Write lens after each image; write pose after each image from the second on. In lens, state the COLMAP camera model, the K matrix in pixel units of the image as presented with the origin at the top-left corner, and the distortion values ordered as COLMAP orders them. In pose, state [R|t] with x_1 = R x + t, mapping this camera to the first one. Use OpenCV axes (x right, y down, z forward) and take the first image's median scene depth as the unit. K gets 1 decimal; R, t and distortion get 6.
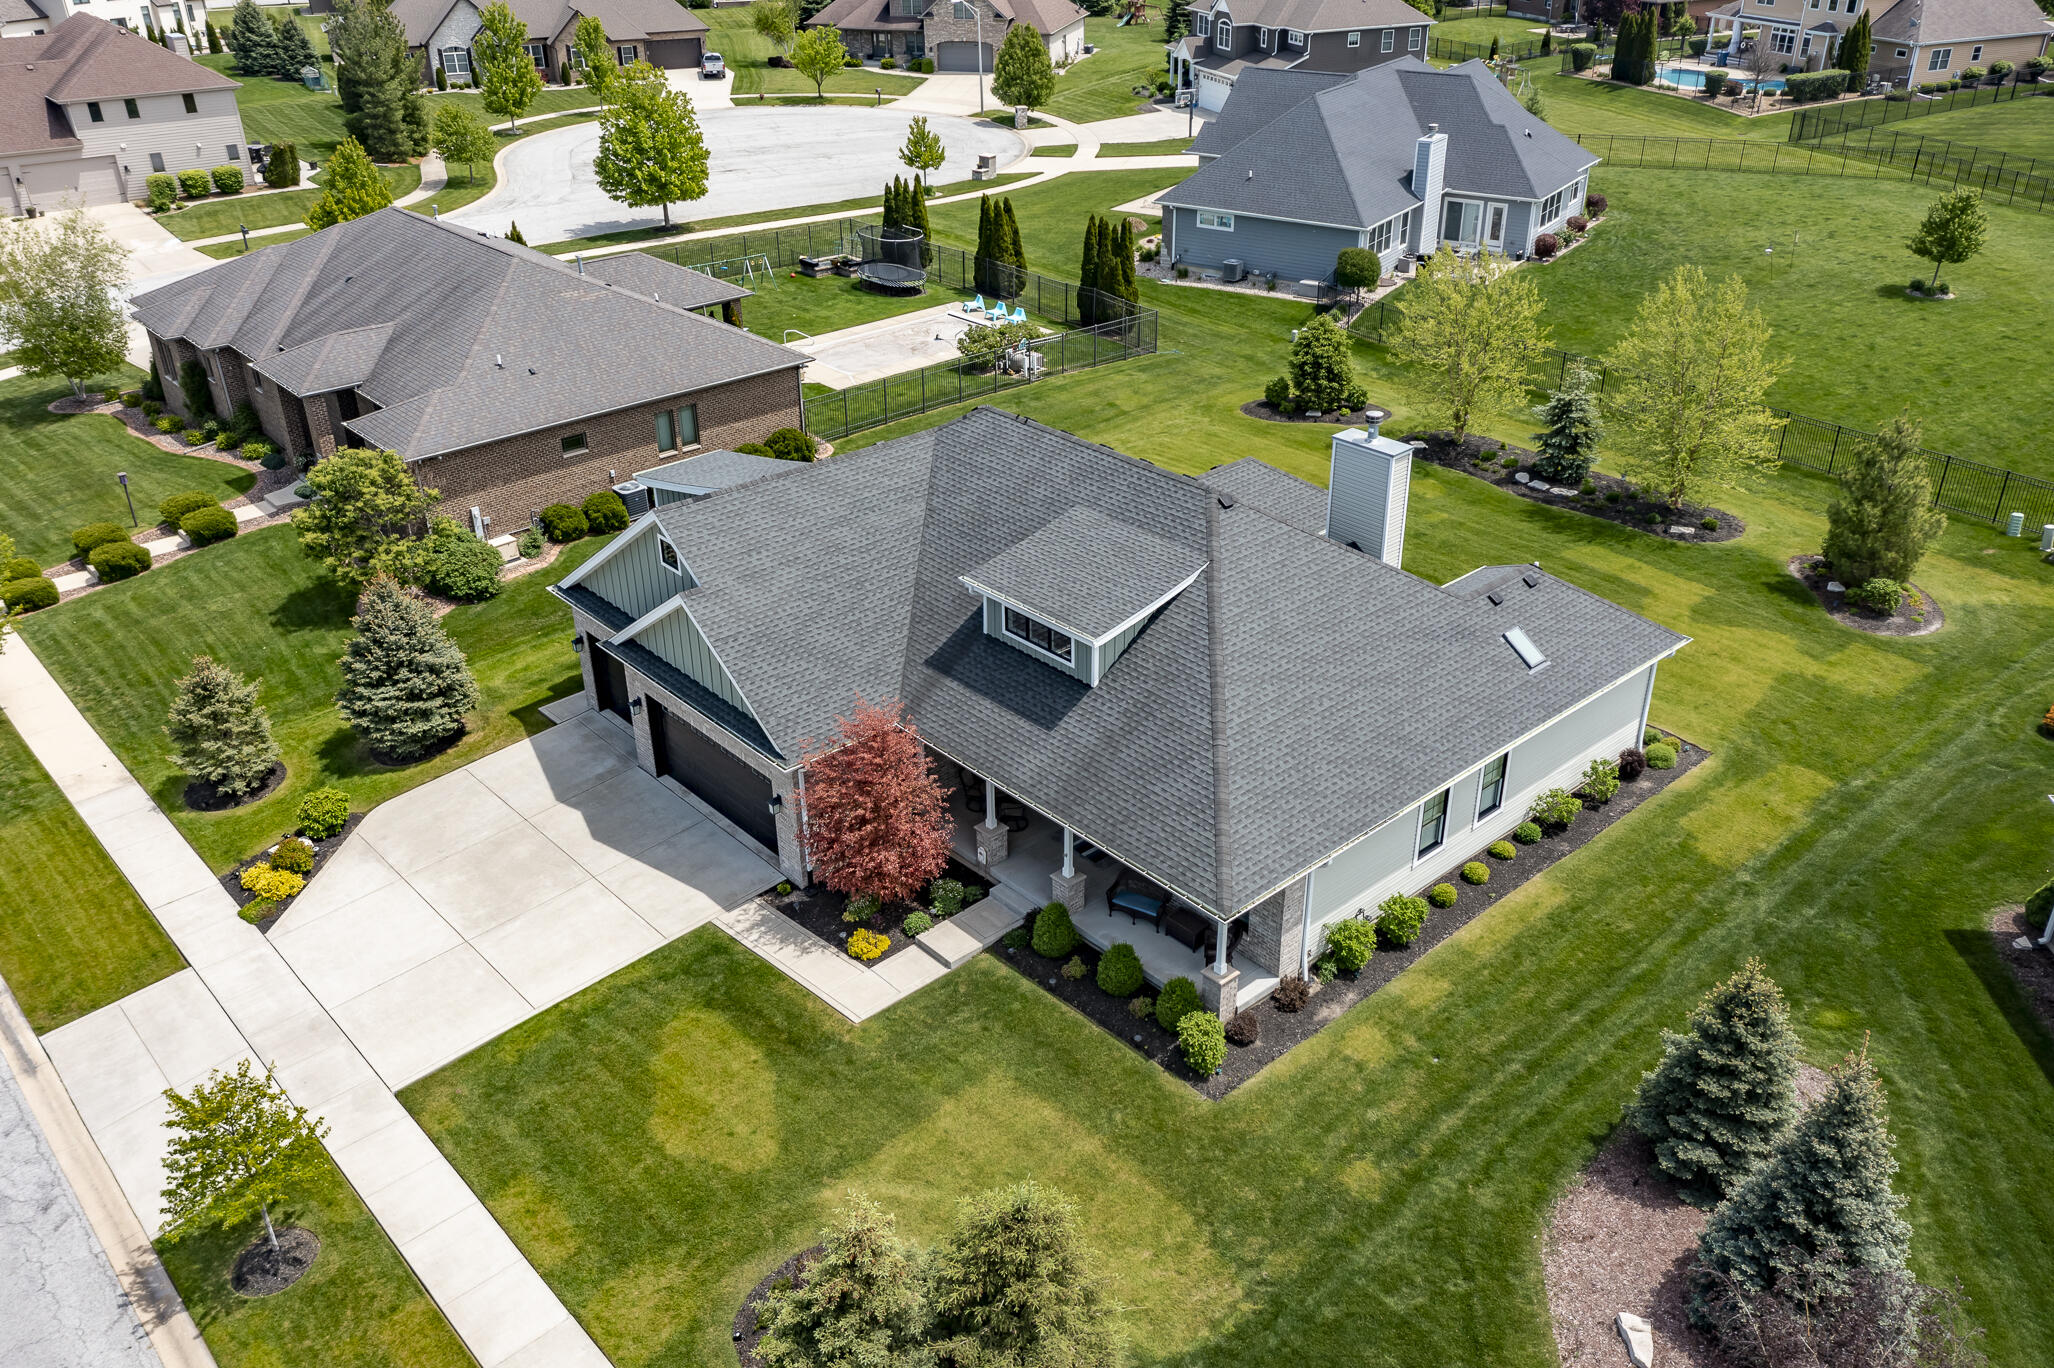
lens RADIAL K [[1634.3, 0, 1031.4], [0, 1634.3, 683.1], [0, 0, 1]] dist [0.035085, 0.003724]
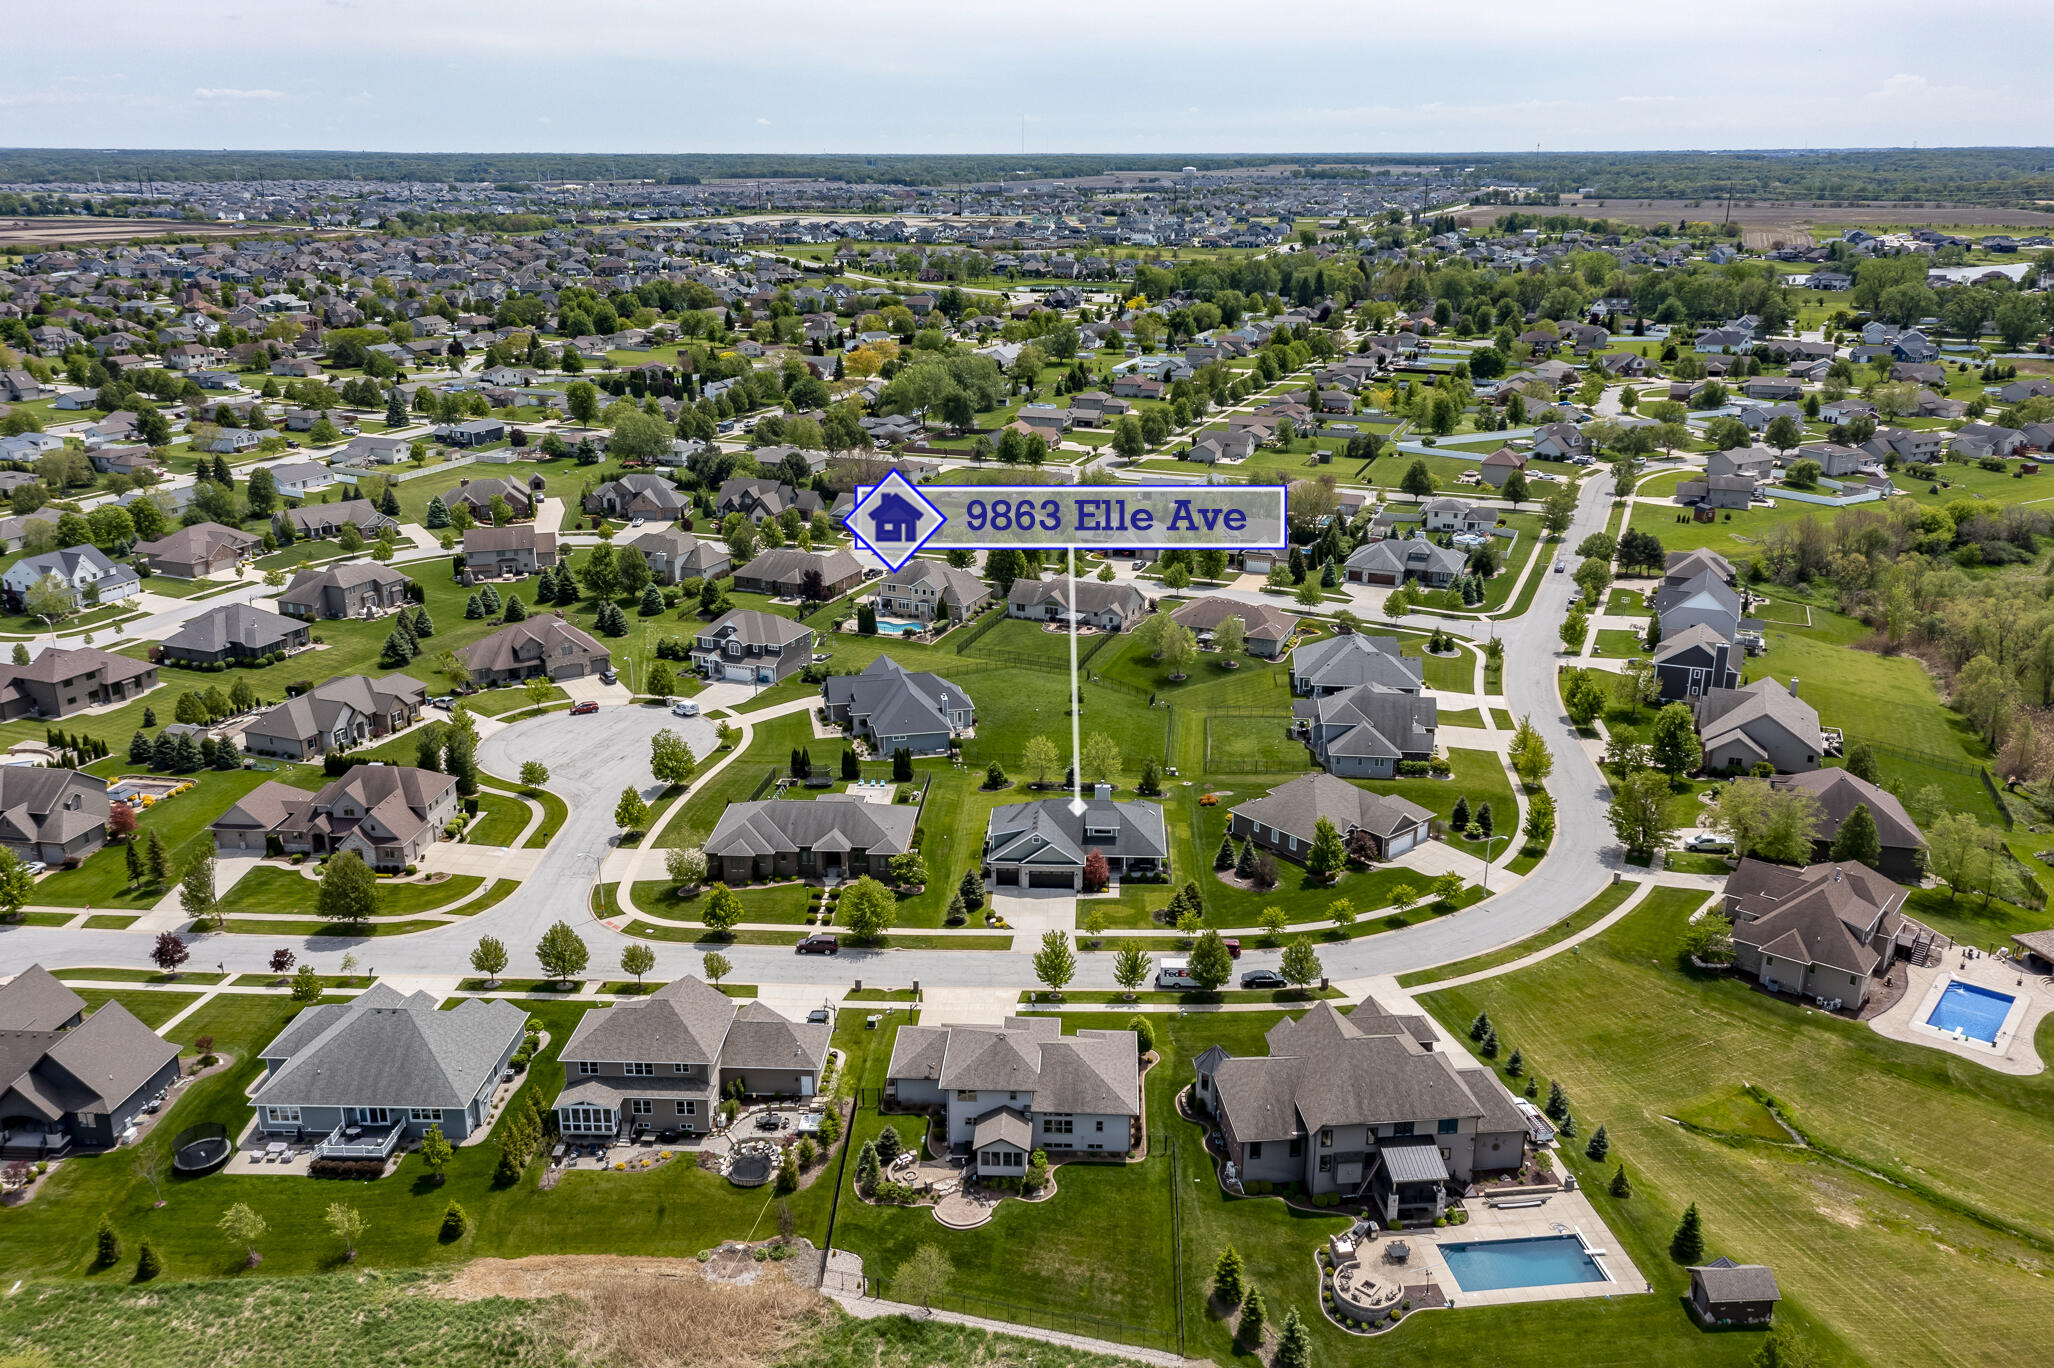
lens RADIAL K [[1634.3, 0, 1025.8], [0, 1634.3, 689.7], [0, 0, 1]] dist [0.035085, 0.003724]
pose [[0.703291, -0.215810, 0.677353, -3.087951], [0.335655, 0.940721, -0.048787, -0.240850], [-0.626672, 0.261668, 0.734038, -2.465246]]
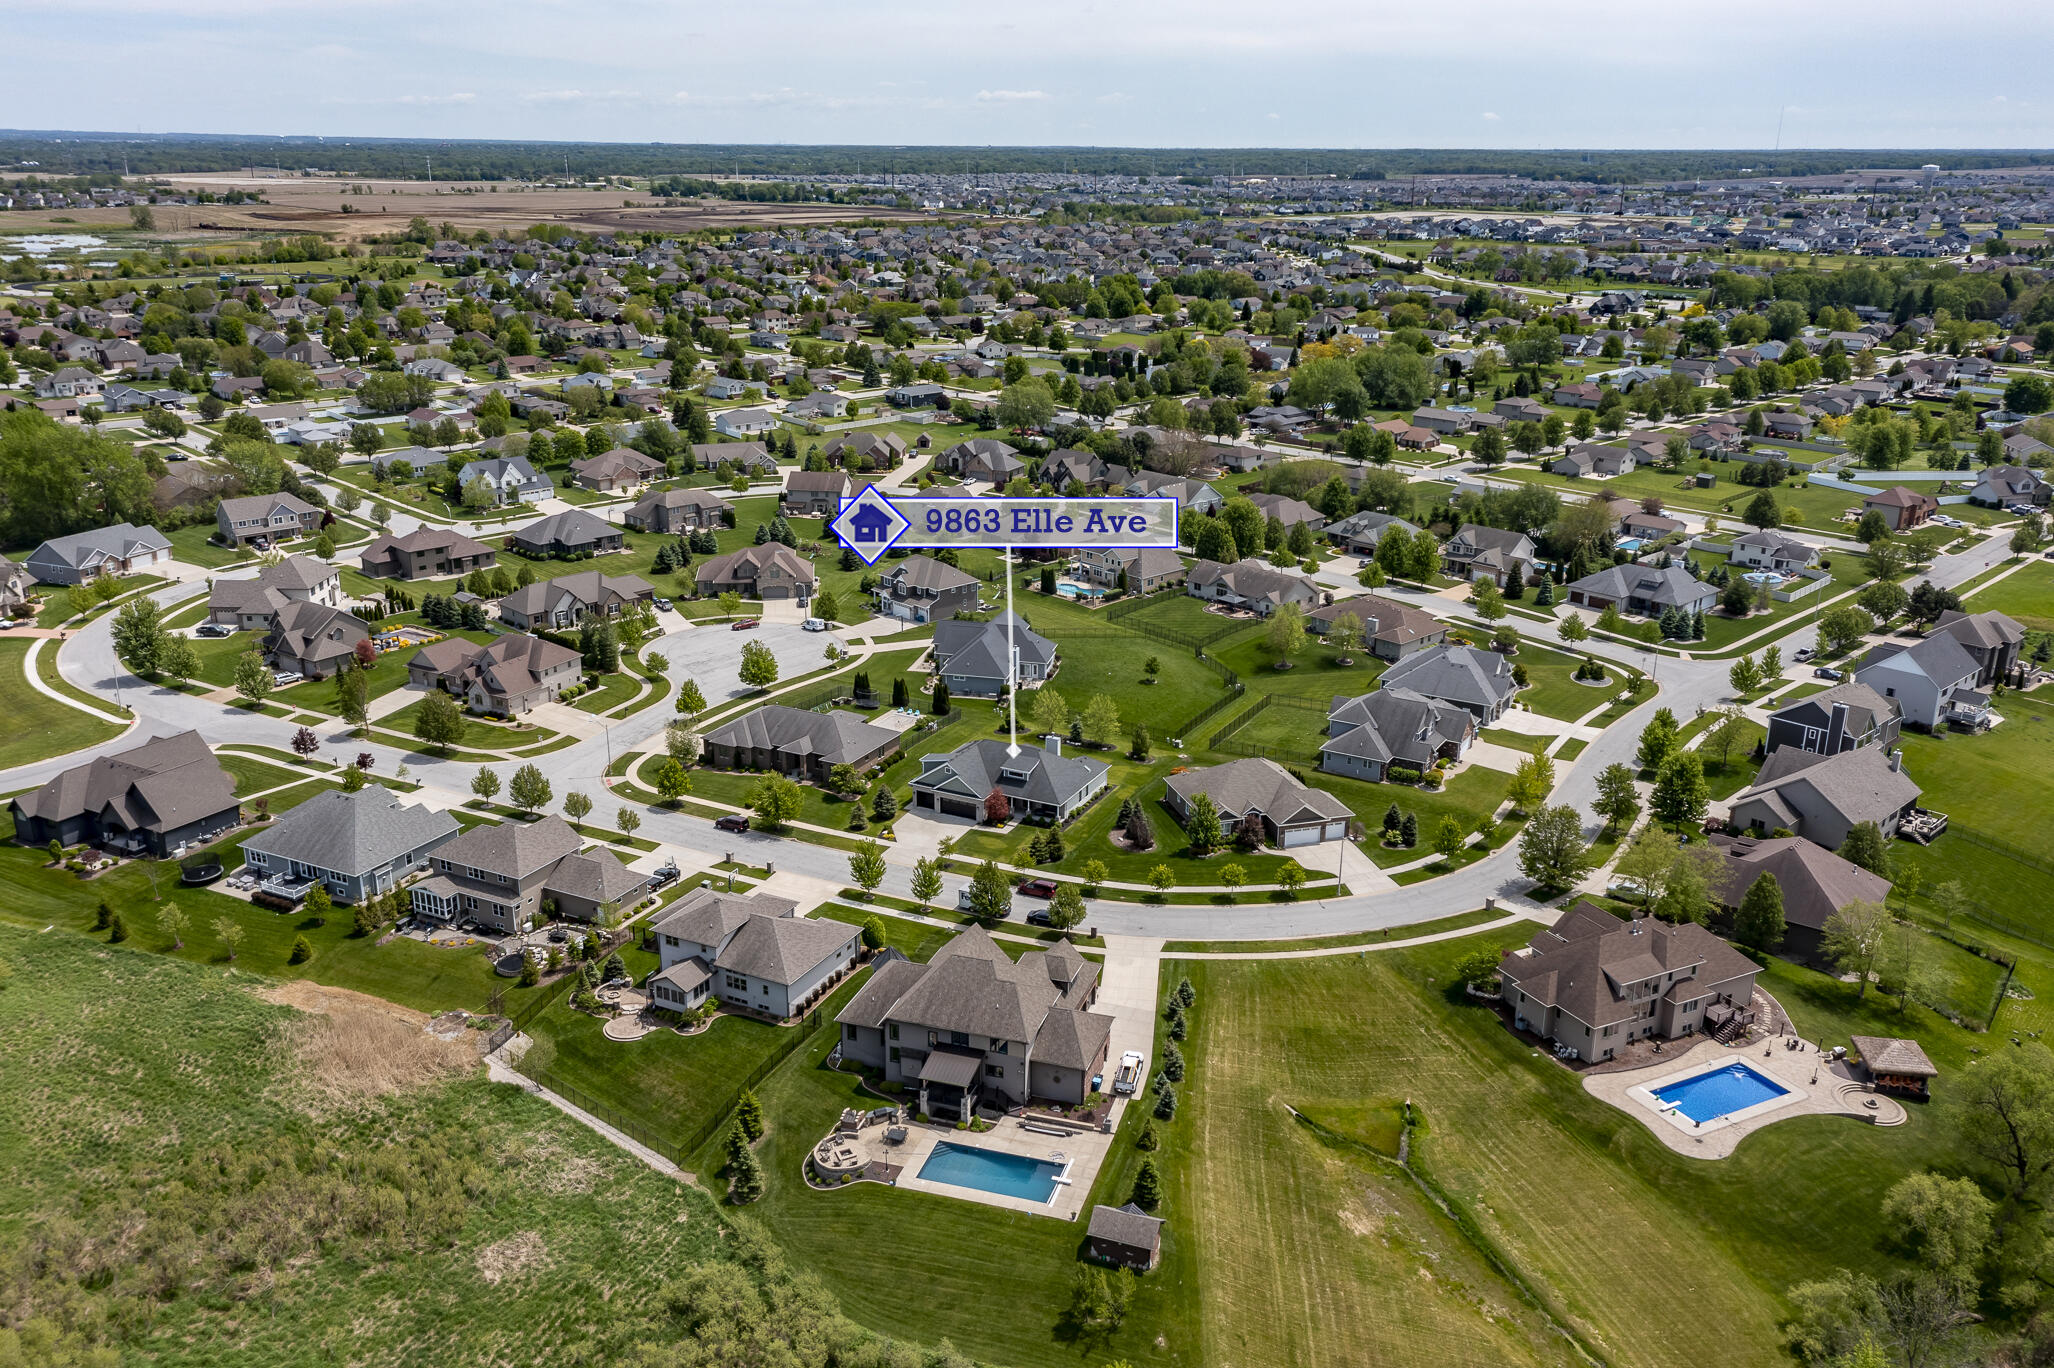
lens RADIAL K [[1634.3, 0, 1019.5], [0, 1634.3, 686.9], [0, 0, 1]] dist [0.035085, 0.003724]
pose [[0.932439, -0.099357, 0.347398, -1.645083], [0.159067, 0.976148, -0.147762, 0.440833], [-0.324430, 0.193039, 0.926003, -3.754038]]
